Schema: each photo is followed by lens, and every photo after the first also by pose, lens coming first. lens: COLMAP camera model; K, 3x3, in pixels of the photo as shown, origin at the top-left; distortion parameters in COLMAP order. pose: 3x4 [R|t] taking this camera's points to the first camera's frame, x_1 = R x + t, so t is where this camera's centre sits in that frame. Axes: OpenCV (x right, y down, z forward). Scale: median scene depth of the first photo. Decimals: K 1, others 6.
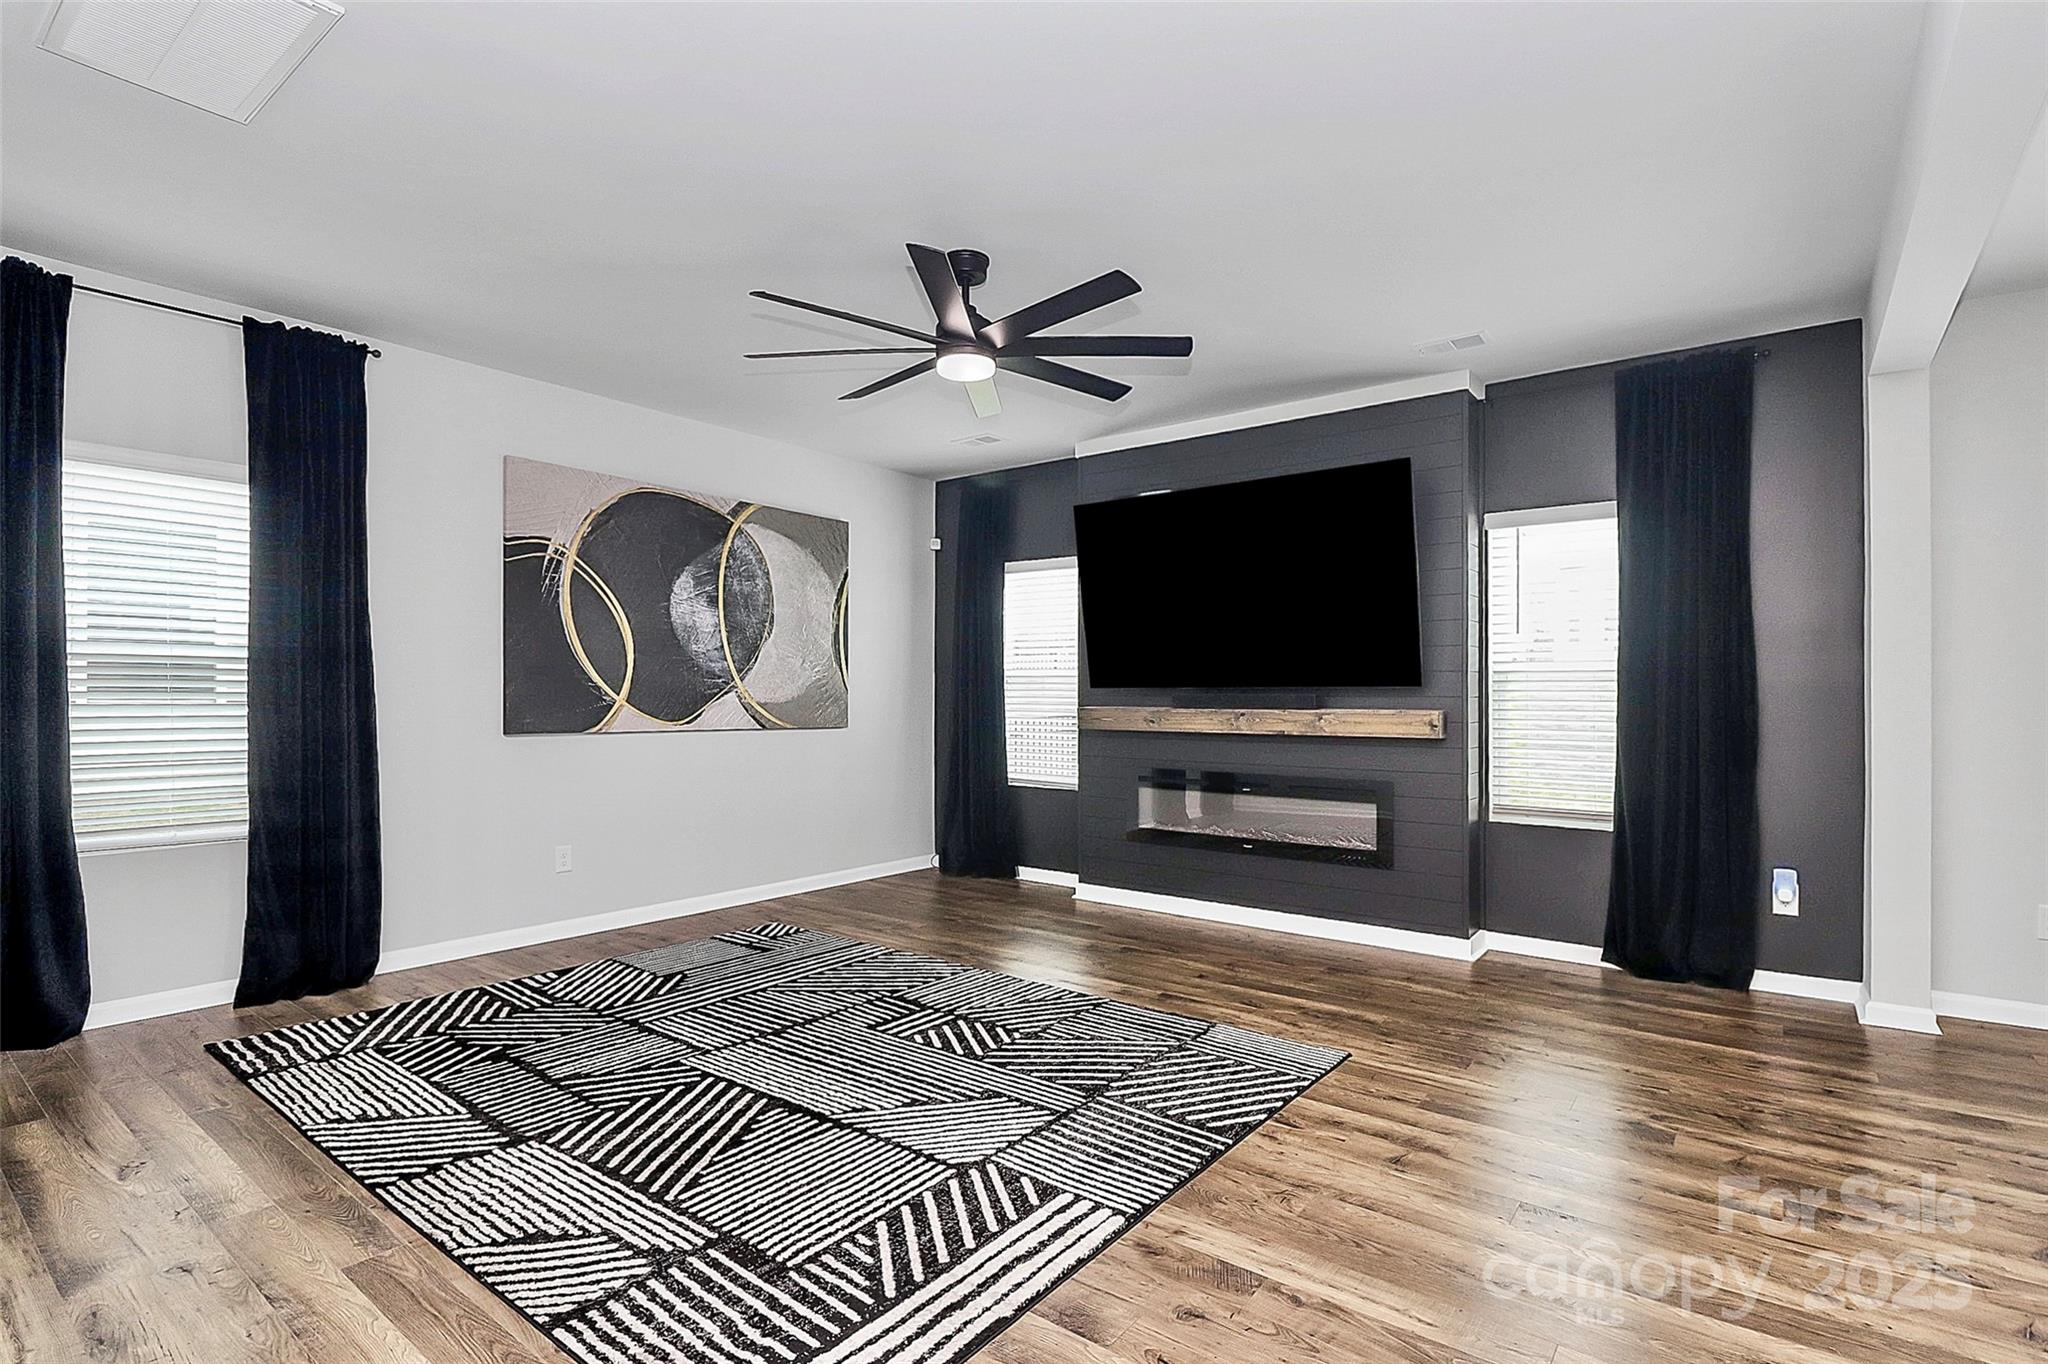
lens RADIAL K [[984.1, 0, 1024.0], [0, 984.1, 682.0], [0, 0, 1]] dist [-0.000813, -0.000505]
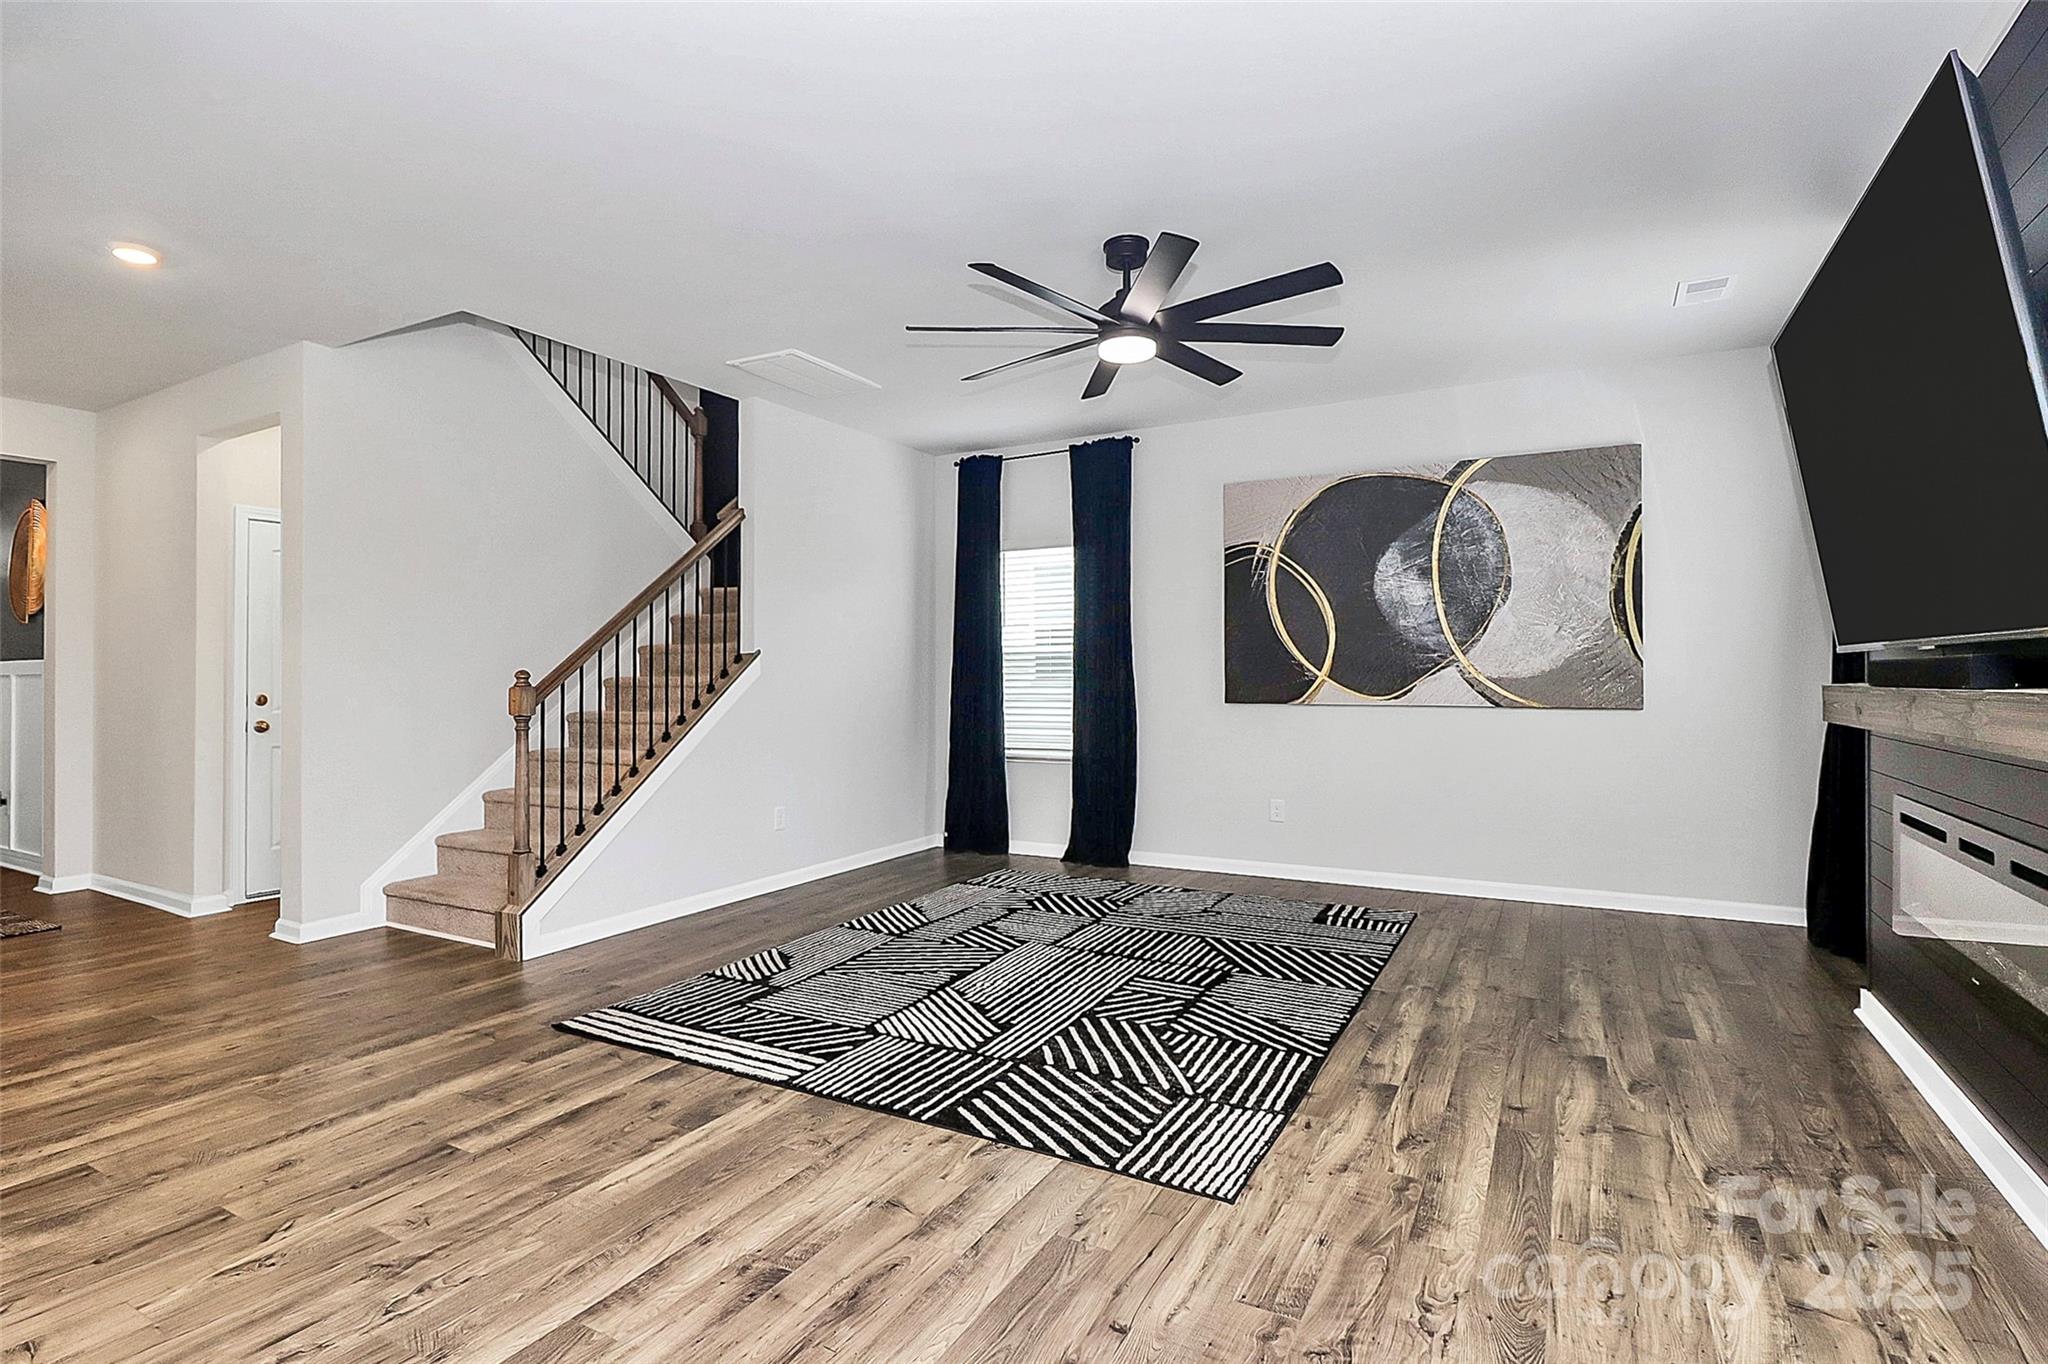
lens RADIAL K [[998.0, 0, 1024.6], [0, 998.0, 652.2], [0, 0, 1]] dist [-0.000551, -0.000305]
pose [[0.158106, -0.029371, -0.986985, 0.874153], [0.021035, 0.999431, -0.026372, 0.019707], [0.987198, -0.016592, 0.158634, 0.673547]]
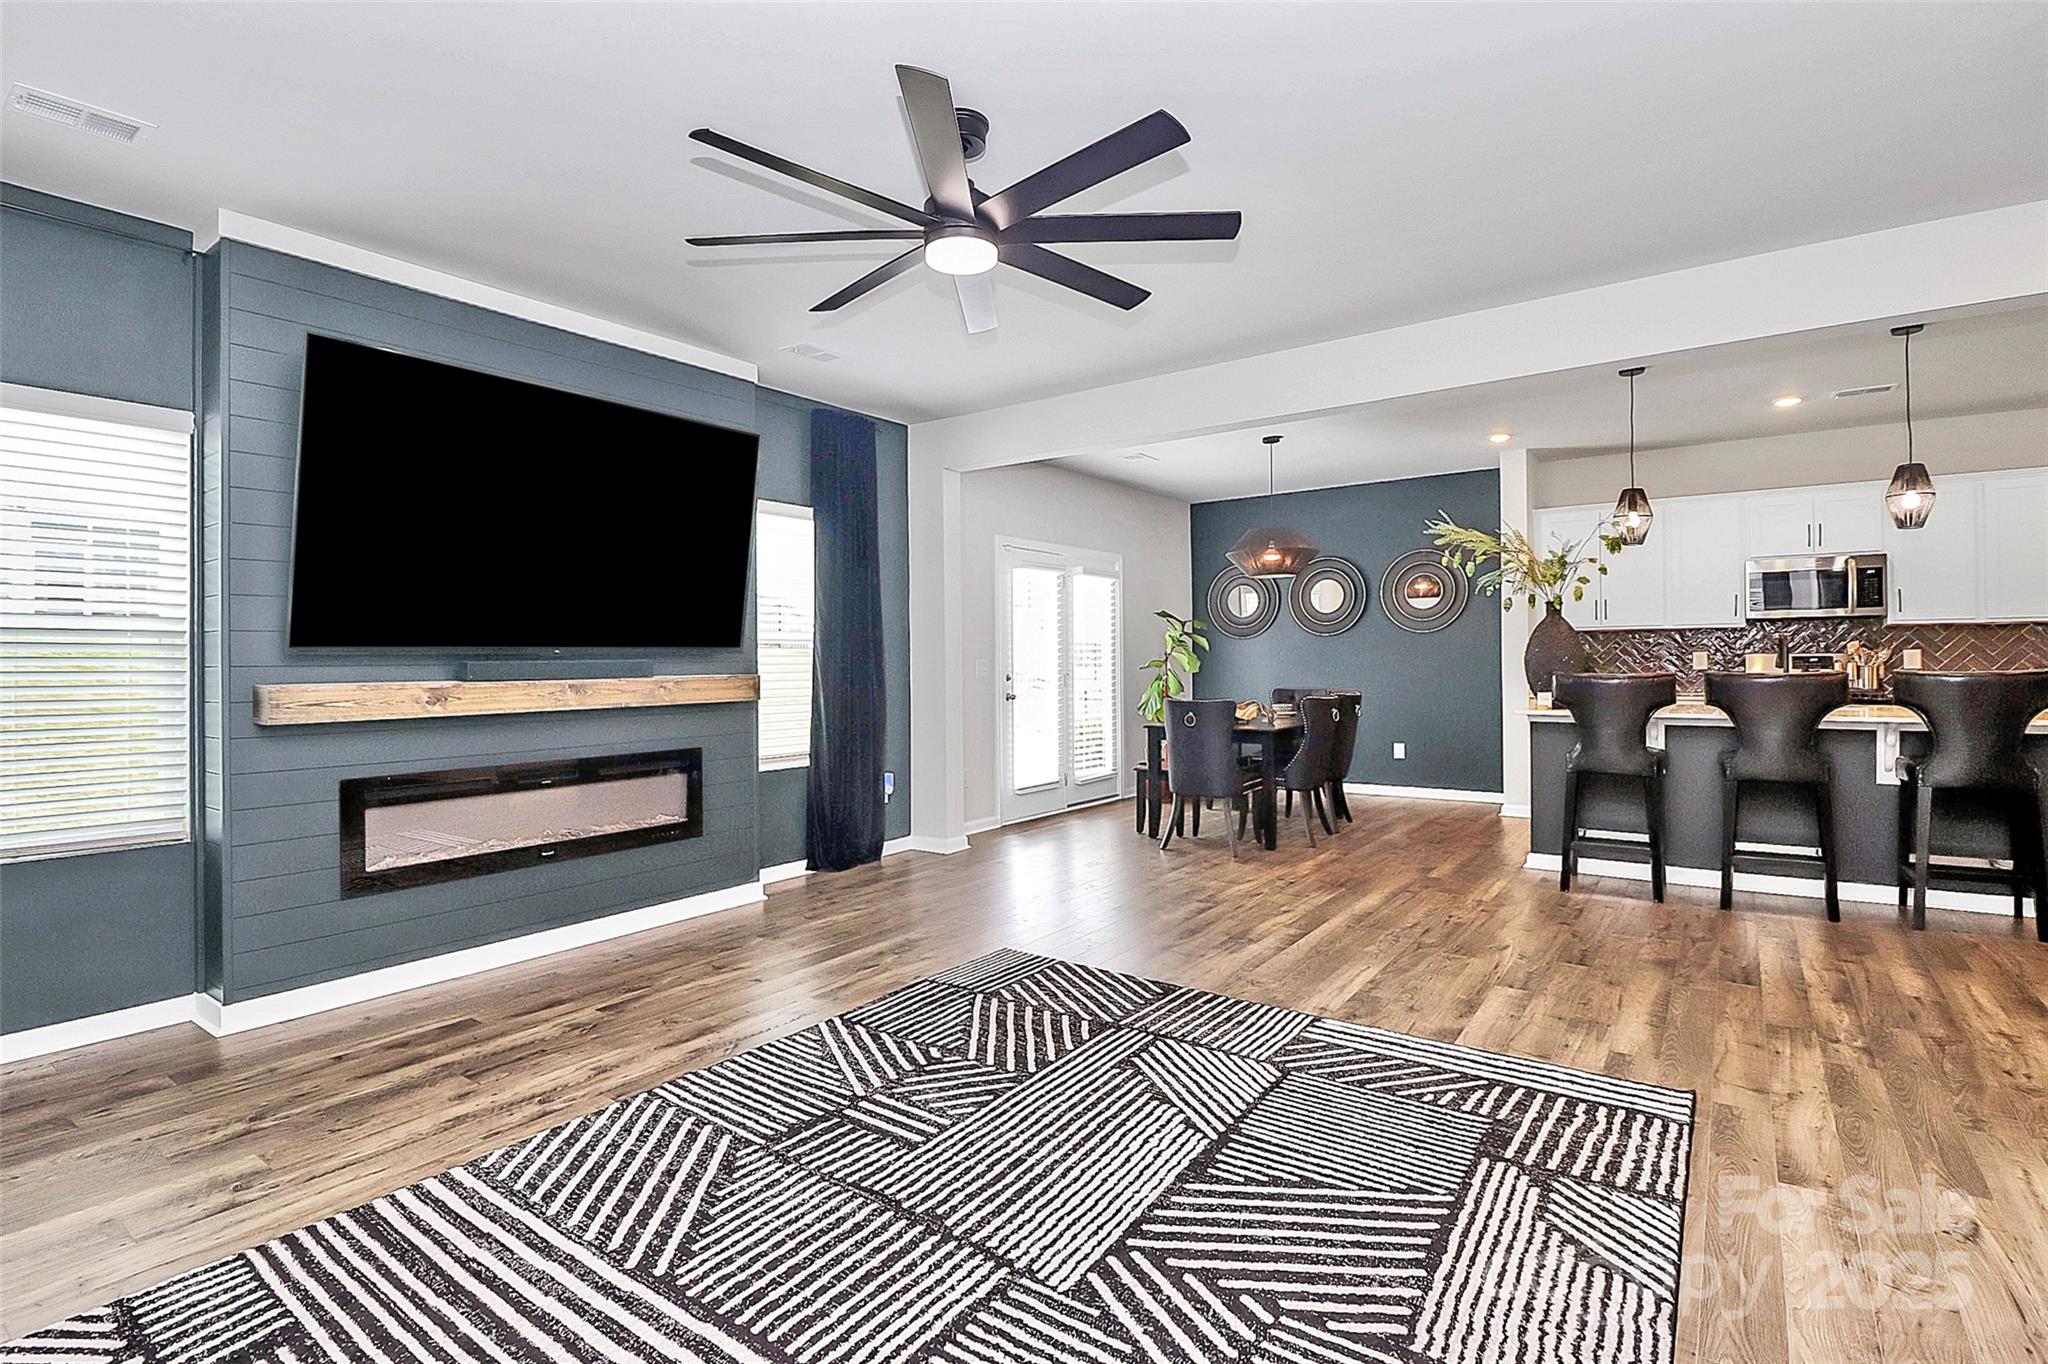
lens RADIAL K [[977.0, 0, 1024.7], [0, 977.0, 648.7], [0, 0, 1]] dist [0.002964, -0.012802]
pose [[-0.032417, 0.009084, 0.999433, -0.796819], [-0.003790, 0.999950, -0.009212, 0.011928], [-0.999467, -0.004087, -0.032381, 0.899580]]
